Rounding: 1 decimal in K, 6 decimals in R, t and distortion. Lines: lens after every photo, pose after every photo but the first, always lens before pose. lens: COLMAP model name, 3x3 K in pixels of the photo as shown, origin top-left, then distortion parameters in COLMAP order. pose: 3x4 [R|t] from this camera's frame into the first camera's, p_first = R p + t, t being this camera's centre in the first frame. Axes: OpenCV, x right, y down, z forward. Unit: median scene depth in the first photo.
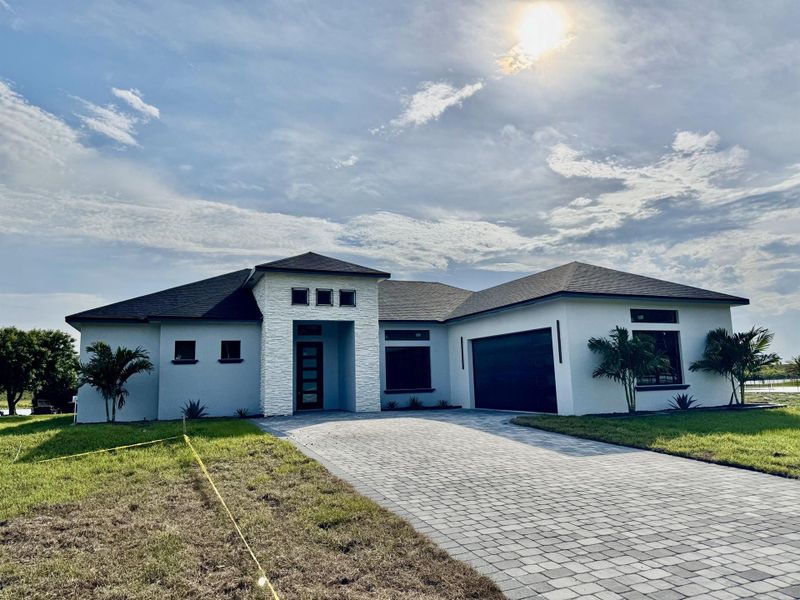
lens RADIAL K [[576.1, 0, 400.0], [0, 576.1, 300.0], [0, 0, 1]] dist [0.057327, -0.055527]
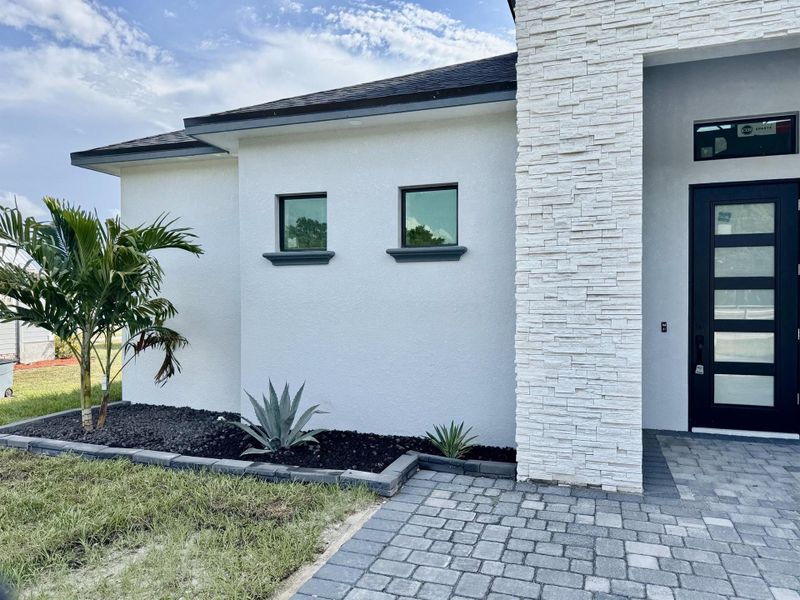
lens RADIAL K [[576.1, 0, 400.0], [0, 576.1, 300.0], [0, 0, 1]] dist [0.057327, -0.055527]
pose [[0.748562, 0.031985, -0.662292, -0.110141], [0.078104, 0.987629, 0.135975, 0.088658], [0.658448, -0.153513, 0.736804, 0.780485]]
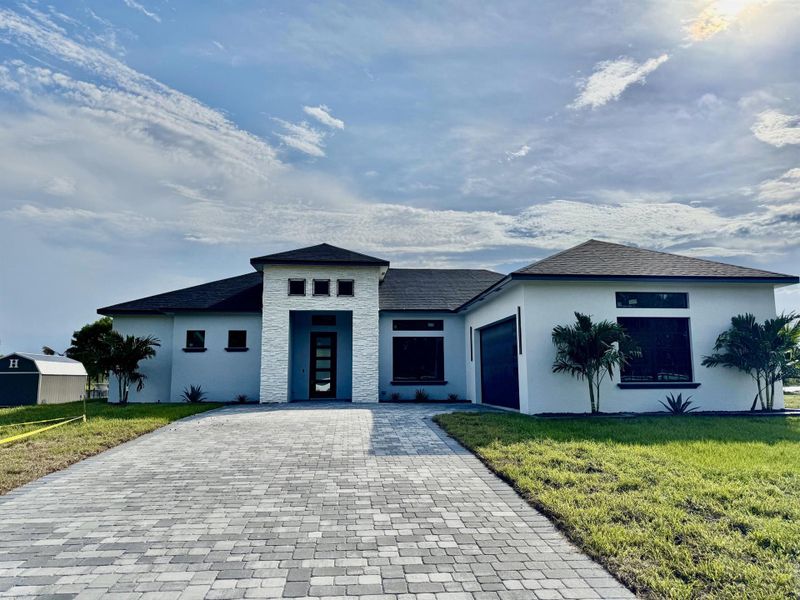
lens RADIAL K [[568.3, 0, 400.0], [0, 568.3, 300.0], [0, 0, 1]] dist [0.119290, -0.185394]
pose [[0.953562, -0.017428, -0.300691, 0.311494], [0.020863, 0.999749, 0.008213, 0.012208], [0.300472, -0.014105, 0.953686, 0.093380]]
